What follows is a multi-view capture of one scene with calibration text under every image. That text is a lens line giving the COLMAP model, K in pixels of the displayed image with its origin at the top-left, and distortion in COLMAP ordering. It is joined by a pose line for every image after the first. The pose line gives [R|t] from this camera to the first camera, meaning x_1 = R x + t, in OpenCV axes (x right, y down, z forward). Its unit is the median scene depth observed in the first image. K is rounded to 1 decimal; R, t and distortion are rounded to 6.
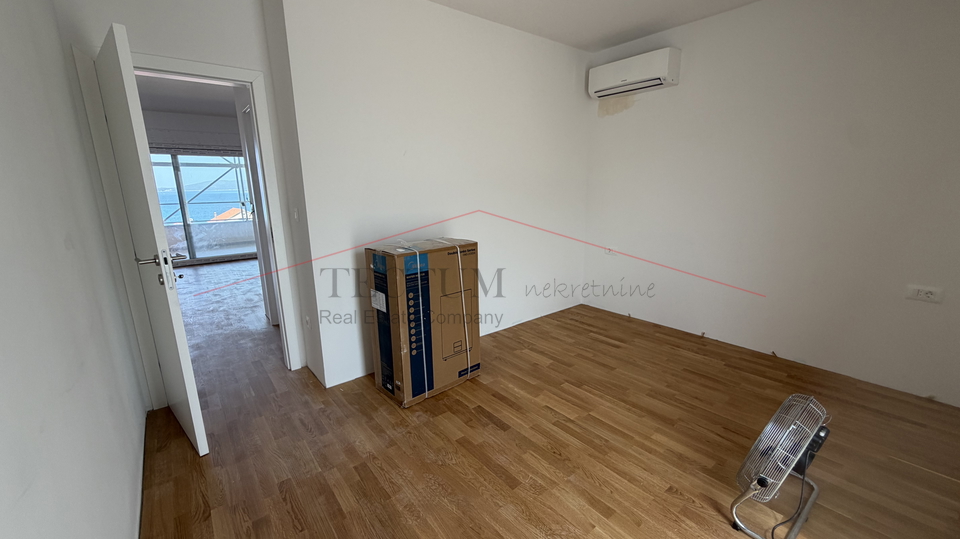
lens RADIAL K [[420.9, 0, 485.2], [0, 420.9, 265.3], [0, 0, 1]] dist [0.000742, 0.000021]
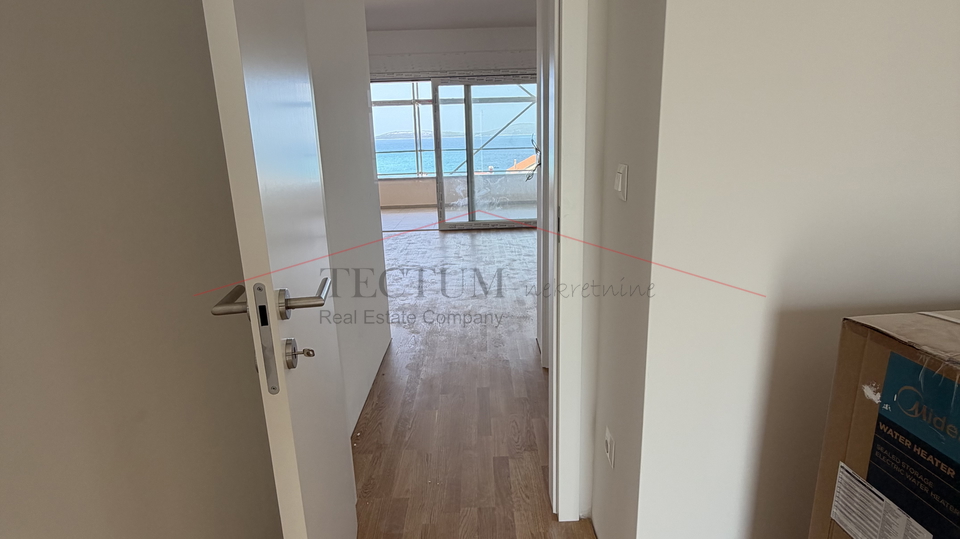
lens RADIAL K [[420.9, 0, 485.2], [0, 420.9, 265.3], [0, 0, 1]] dist [0.000742, 0.000021]
pose [[0.784538, 0.173798, -0.595227, -0.202166], [-0.101582, 0.982972, 0.153123, -0.060320], [0.611704, -0.059667, 0.788833, 0.410997]]
